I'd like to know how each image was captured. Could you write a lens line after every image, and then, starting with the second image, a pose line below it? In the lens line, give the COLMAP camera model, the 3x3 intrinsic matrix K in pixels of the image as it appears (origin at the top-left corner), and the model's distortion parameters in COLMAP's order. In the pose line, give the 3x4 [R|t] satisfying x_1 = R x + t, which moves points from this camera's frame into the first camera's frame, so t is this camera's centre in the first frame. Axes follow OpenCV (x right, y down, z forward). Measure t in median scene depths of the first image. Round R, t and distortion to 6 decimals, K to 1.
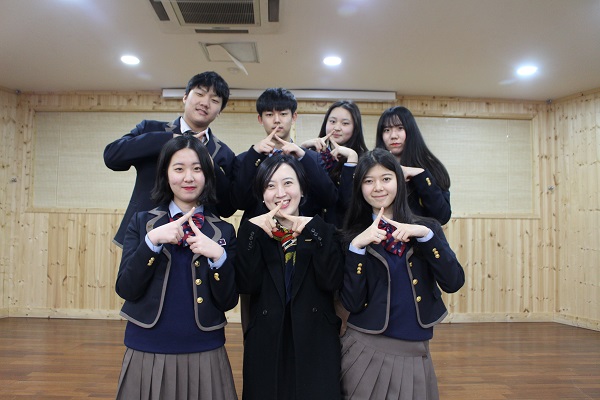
lens RADIAL K [[503.0, 0, 300.0], [0, 503.0, 200.0], [0, 0, 1]] dist [-0.140725, 0.139260]
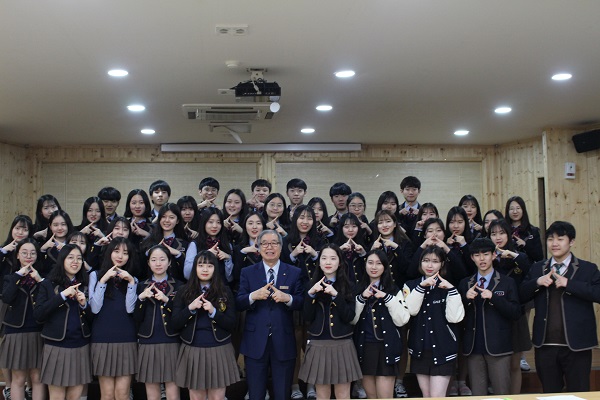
lens RADIAL K [[823.2, 0, 300.0], [0, 823.2, 200.0], [0, 0, 1]] dist [-0.039445, 0.044855]
pose [[0.997780, -0.020845, 0.063252, -0.075781], [0.021933, 0.999622, -0.016555, -0.053101], [-0.062883, 0.017905, 0.997860, -0.911502]]
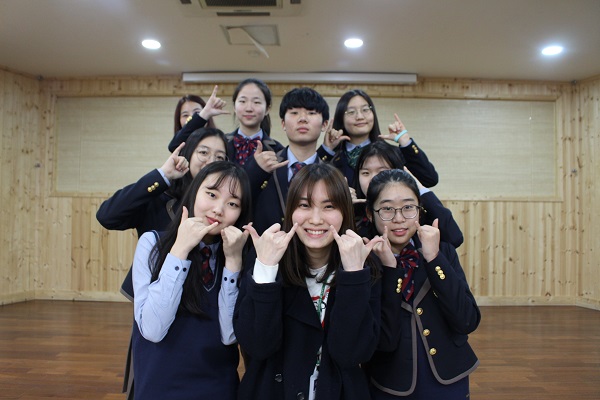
lens RADIAL K [[503.0, 0, 300.0], [0, 503.0, 200.0], [0, 0, 1]] dist [-0.140725, 0.139260]
pose [[0.999483, -0.002894, -0.032033, -0.009049], [0.003931, 0.999469, 0.032343, 0.000828], [0.031922, -0.032452, 0.998963, -0.001481]]
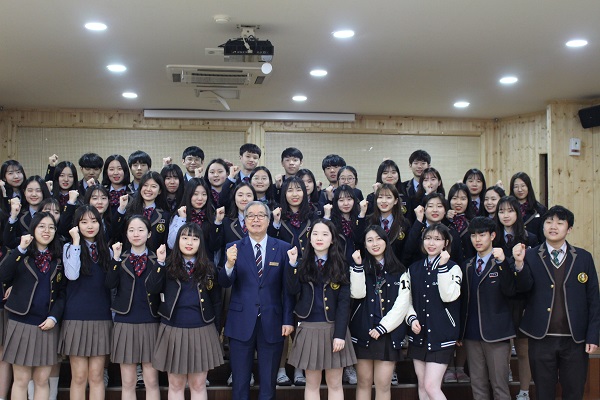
lens RADIAL K [[823.2, 0, 300.0], [0, 823.2, 200.0], [0, 0, 1]] dist [-0.039445, 0.044855]
pose [[0.996767, -0.001342, 0.080333, -0.077927], [0.000252, 0.999908, 0.013577, -0.047311], [-0.080344, -0.013513, 0.996676, -0.819251]]
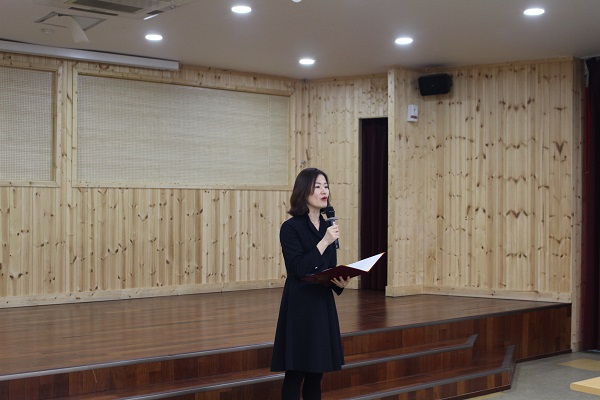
lens RADIAL K [[823.2, 0, 300.0], [0, 823.2, 200.0], [0, 0, 1]] dist [-0.039445, 0.044855]
pose [[0.805583, -0.004814, 0.592464, -0.569586], [-0.029969, 0.998356, 0.048862, -0.029627], [-0.591725, -0.057118, 0.804114, -0.456619]]
